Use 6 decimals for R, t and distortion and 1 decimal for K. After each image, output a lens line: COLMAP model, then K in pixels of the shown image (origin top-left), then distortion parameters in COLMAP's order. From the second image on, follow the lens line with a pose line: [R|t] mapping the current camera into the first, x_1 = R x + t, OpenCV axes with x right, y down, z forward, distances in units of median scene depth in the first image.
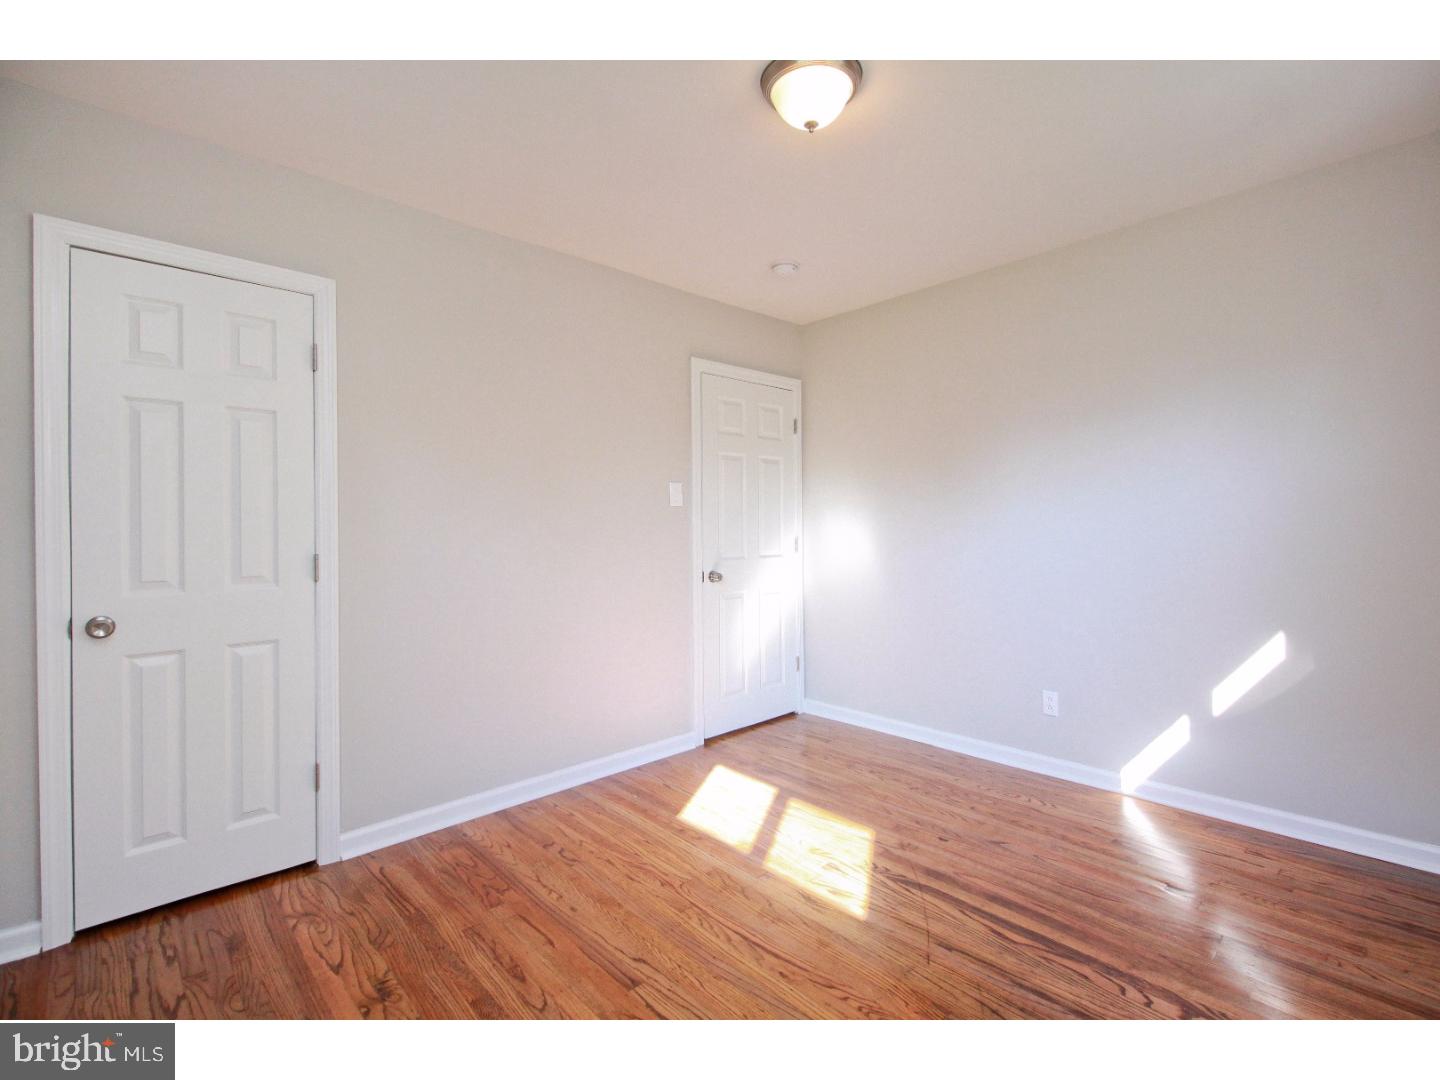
lens RADIAL K [[673.4, 0, 740.9], [0, 673.4, 533.0], [0, 0, 1]] dist [0.021956, -0.014146]
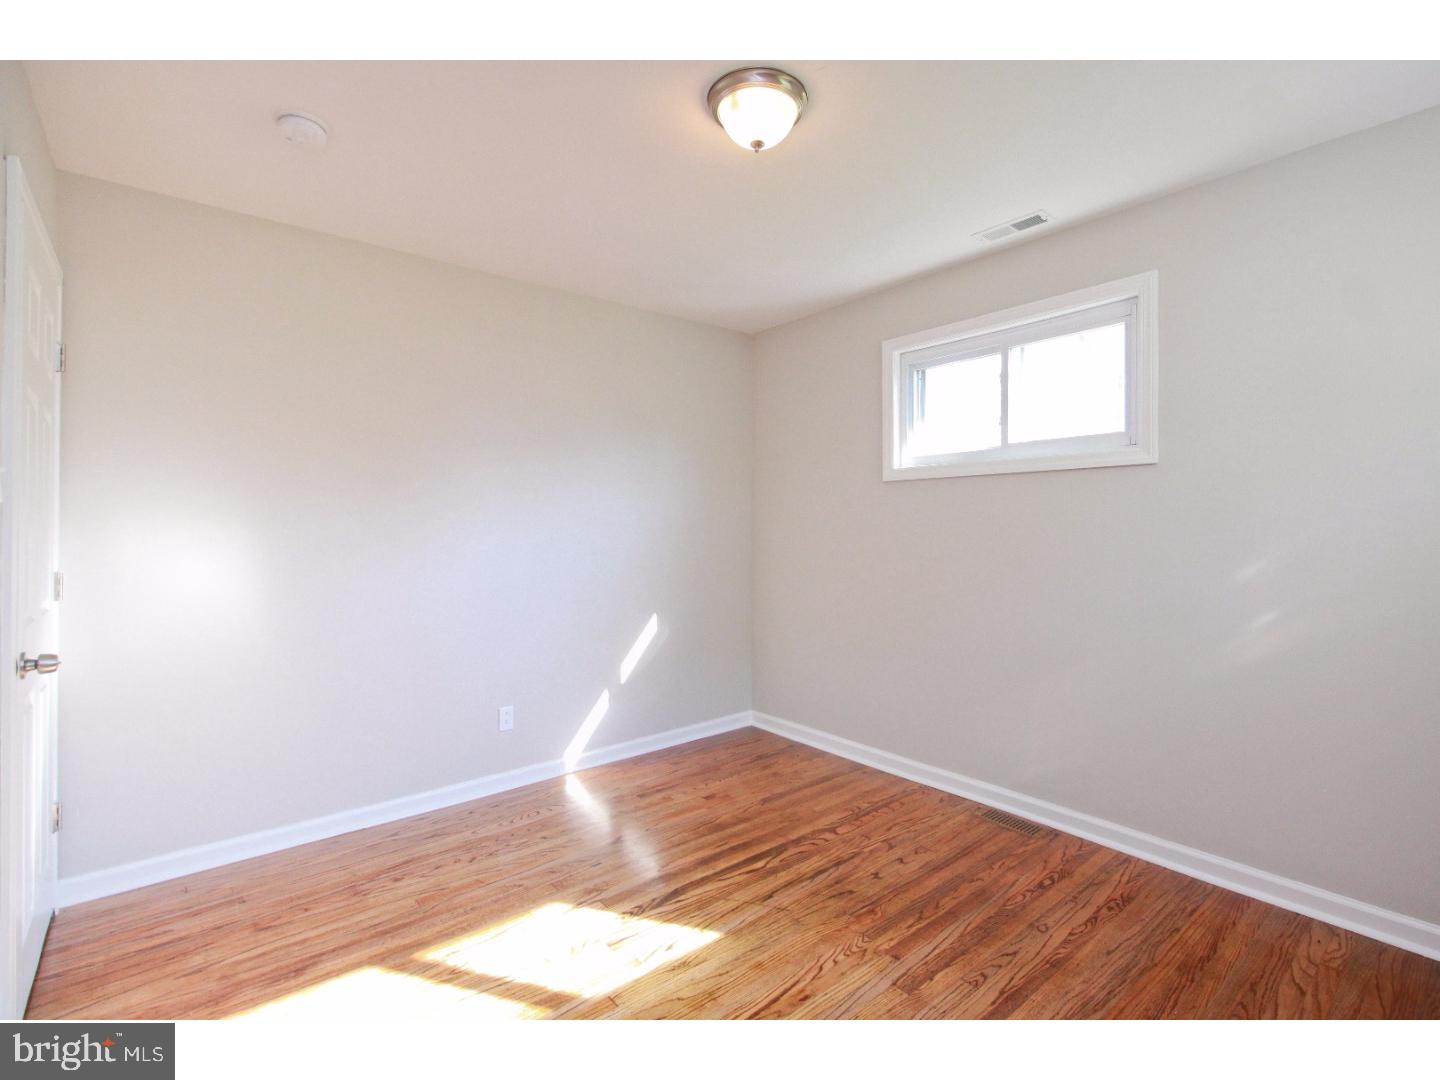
lens RADIAL K [[673.4, 0, 740.9], [0, 673.4, 533.0], [0, 0, 1]] dist [0.021956, -0.014146]
pose [[0.053926, 0.006699, 0.998522, -0.644165], [0.021945, 0.999728, -0.007892, -0.012243], [-0.998304, 0.022339, 0.053764, 0.707318]]
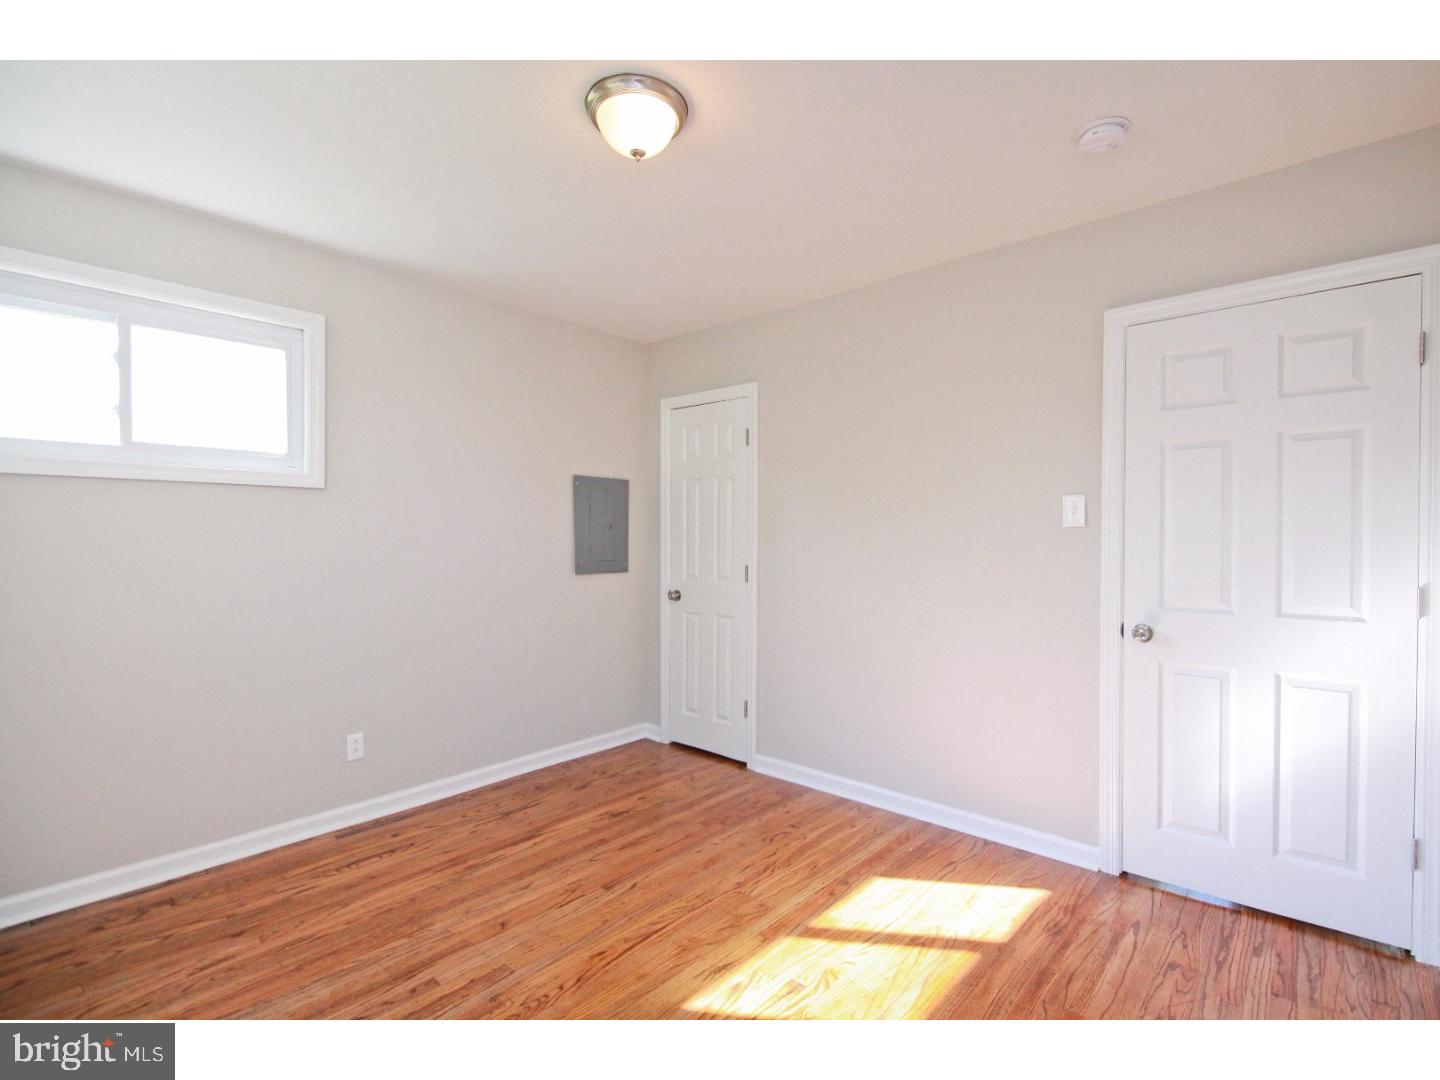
lens RADIAL K [[670.5, 0, 726.0], [0, 670.5, 555.0], [0, 0, 1]] dist [0.000155, -0.000147]
pose [[0.084340, 0.031116, -0.995951, 0.799711], [-0.025154, 0.999260, 0.029089, -0.027362], [0.996119, 0.022599, 0.085060, 0.757381]]
